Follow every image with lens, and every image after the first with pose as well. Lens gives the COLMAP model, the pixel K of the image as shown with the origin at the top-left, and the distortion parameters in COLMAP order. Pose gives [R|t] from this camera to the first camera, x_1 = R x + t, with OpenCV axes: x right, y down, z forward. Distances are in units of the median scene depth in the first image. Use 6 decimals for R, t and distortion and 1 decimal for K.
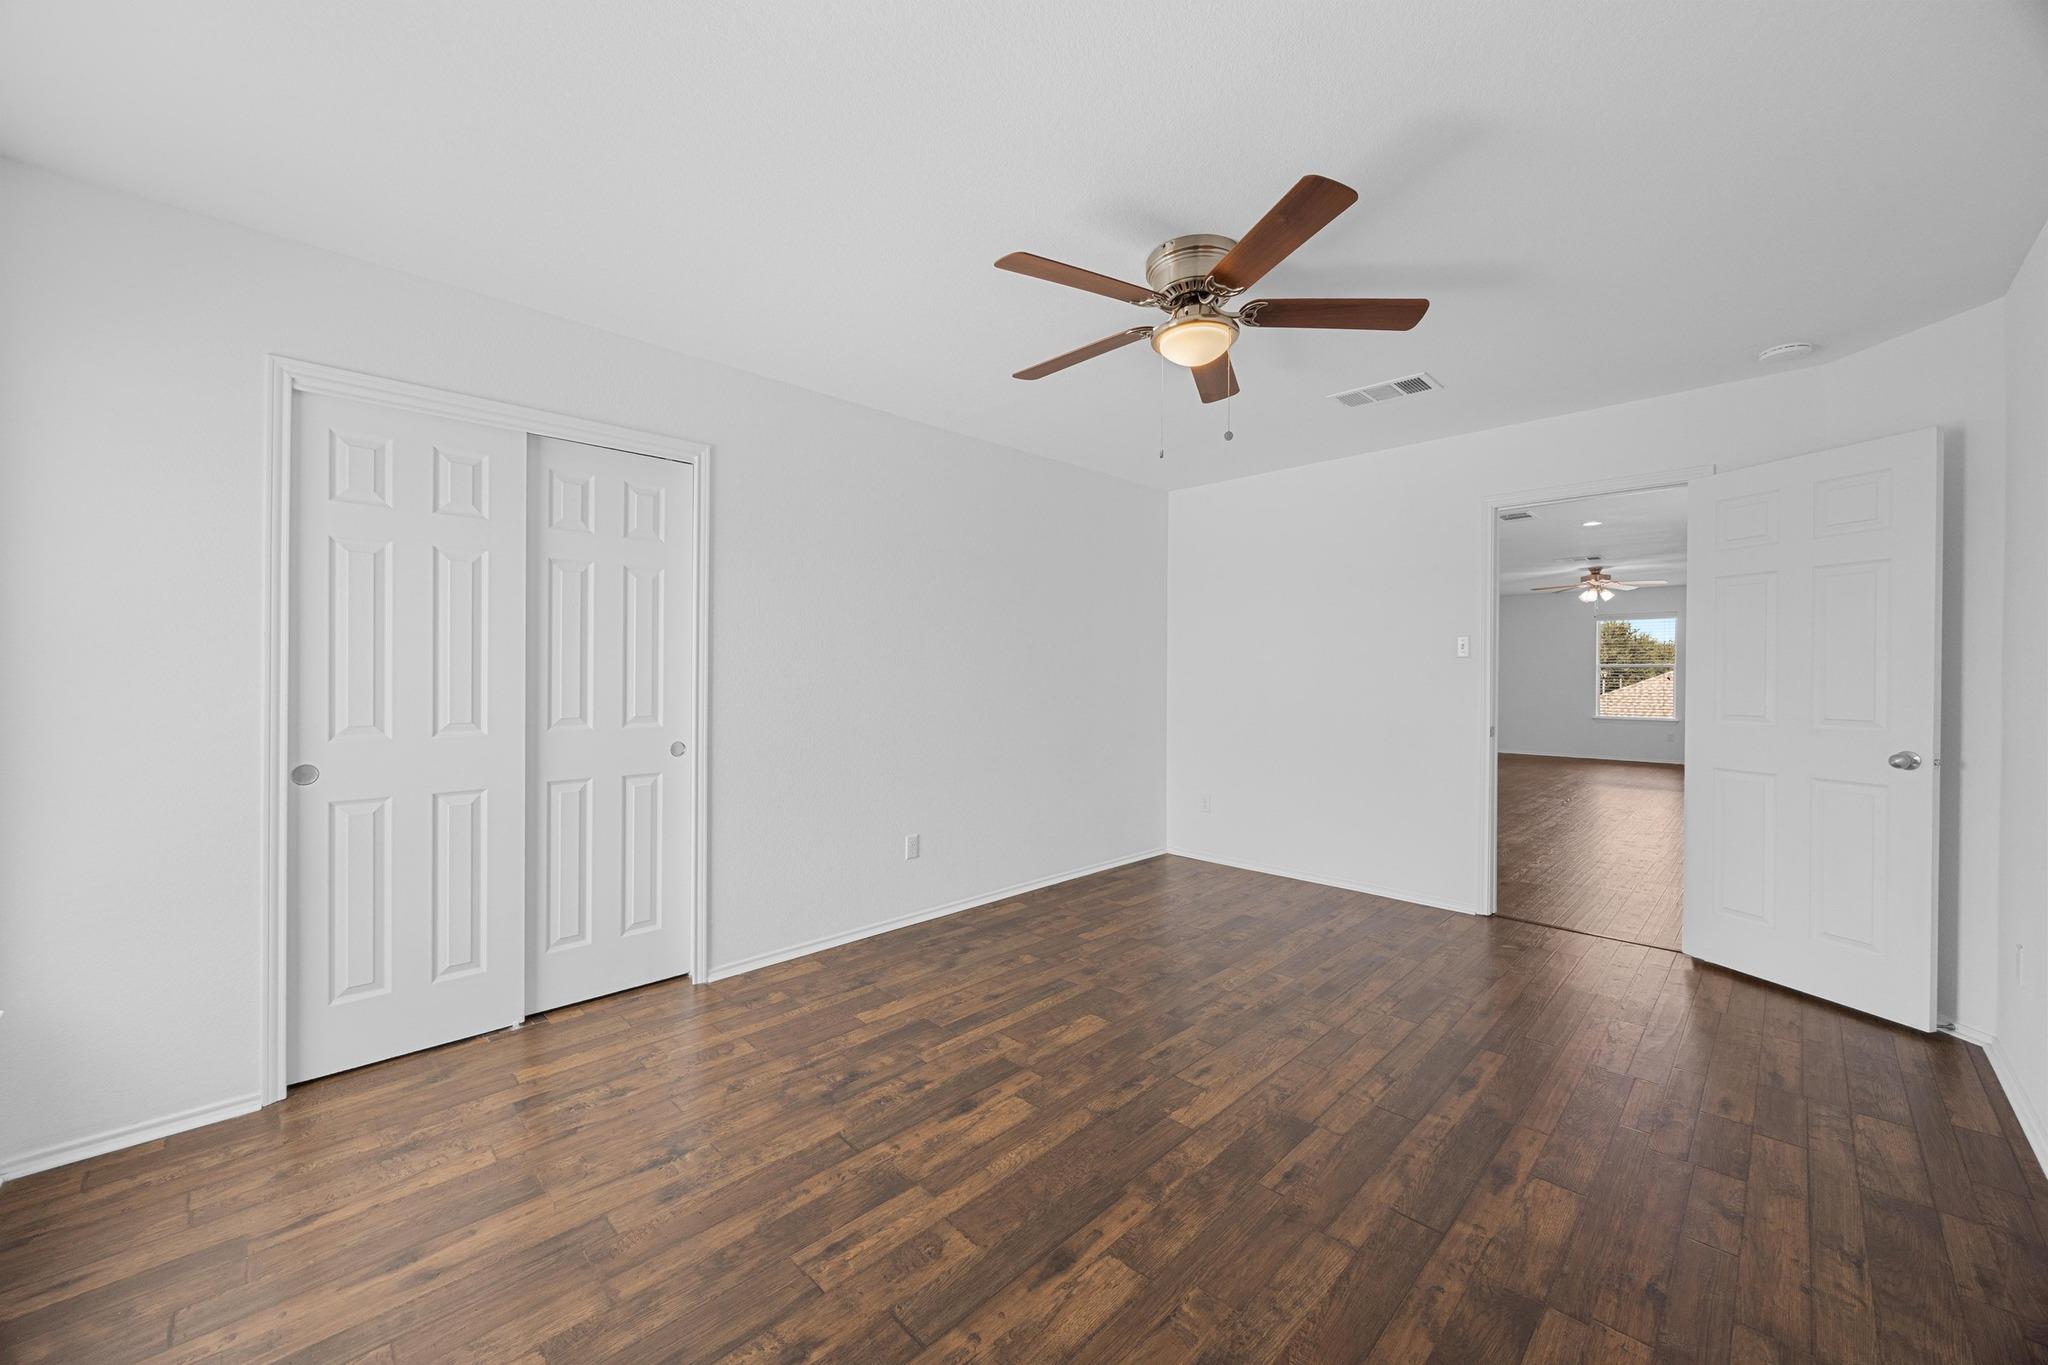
lens RADIAL K [[777.0, 0, 1026.5], [0, 777.0, 671.1], [0, 0, 1]] dist [-0.003626, 0.000383]
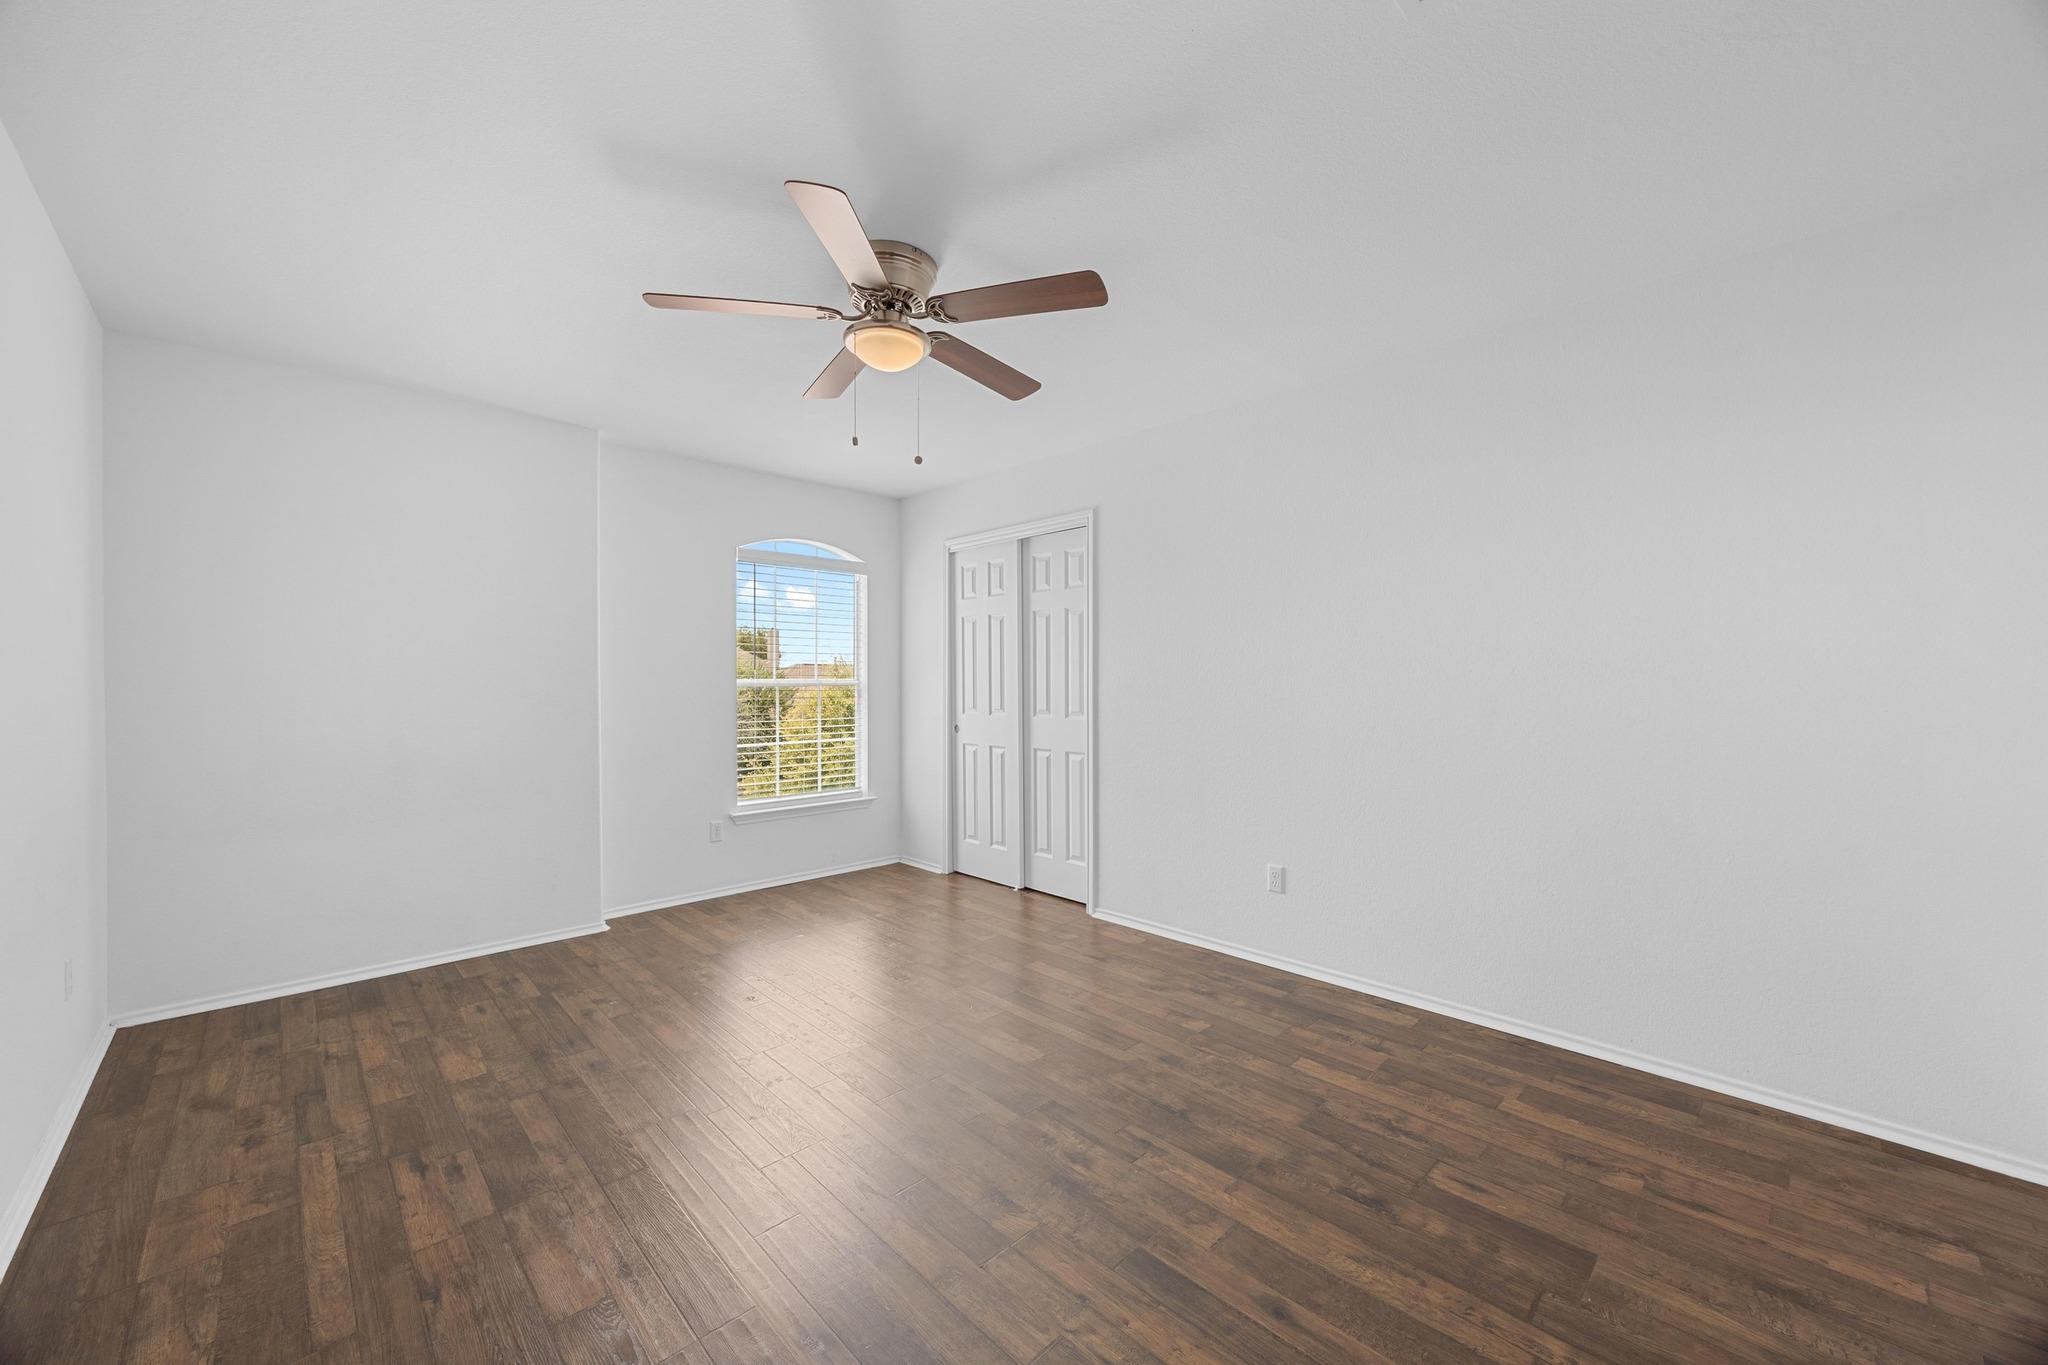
lens RADIAL K [[777.0, 0, 1024.2], [0, 777.0, 690.9], [0, 0, 1]] dist [-0.003626, 0.000383]
pose [[-0.015861, 0.011961, -0.999803, 0.928421], [0.004148, 0.999921, 0.011897, 0.000842], [0.999866, -0.003959, -0.015909, 0.923770]]
